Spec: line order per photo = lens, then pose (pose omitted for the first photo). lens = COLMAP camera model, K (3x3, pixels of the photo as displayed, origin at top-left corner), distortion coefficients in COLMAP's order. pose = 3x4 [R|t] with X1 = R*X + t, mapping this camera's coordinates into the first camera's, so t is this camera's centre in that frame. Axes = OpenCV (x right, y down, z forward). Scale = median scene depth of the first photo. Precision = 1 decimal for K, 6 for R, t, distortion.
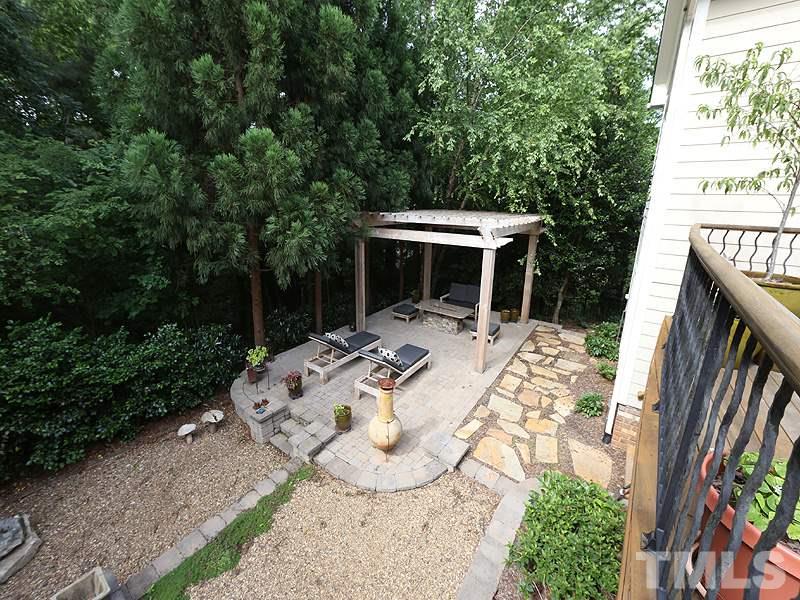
lens RADIAL K [[318.0, 0, 397.8], [0, 318.0, 296.9], [0, 0, 1]] dist [-0.000217, -0.000330]
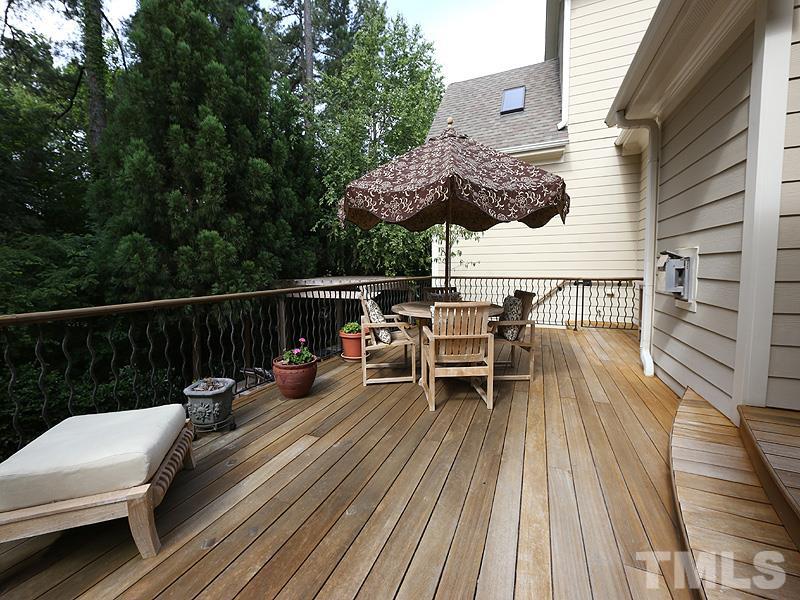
lens RADIAL K [[318.0, 0, 397.1], [0, 318.0, 299.2], [0, 0, 1]] dist [-0.000217, -0.000330]
pose [[0.975598, -0.049579, 0.213893, 0.111014], [0.091330, 0.977530, -0.189986, 0.169283], [-0.199668, 0.204885, 0.958204, -0.552856]]
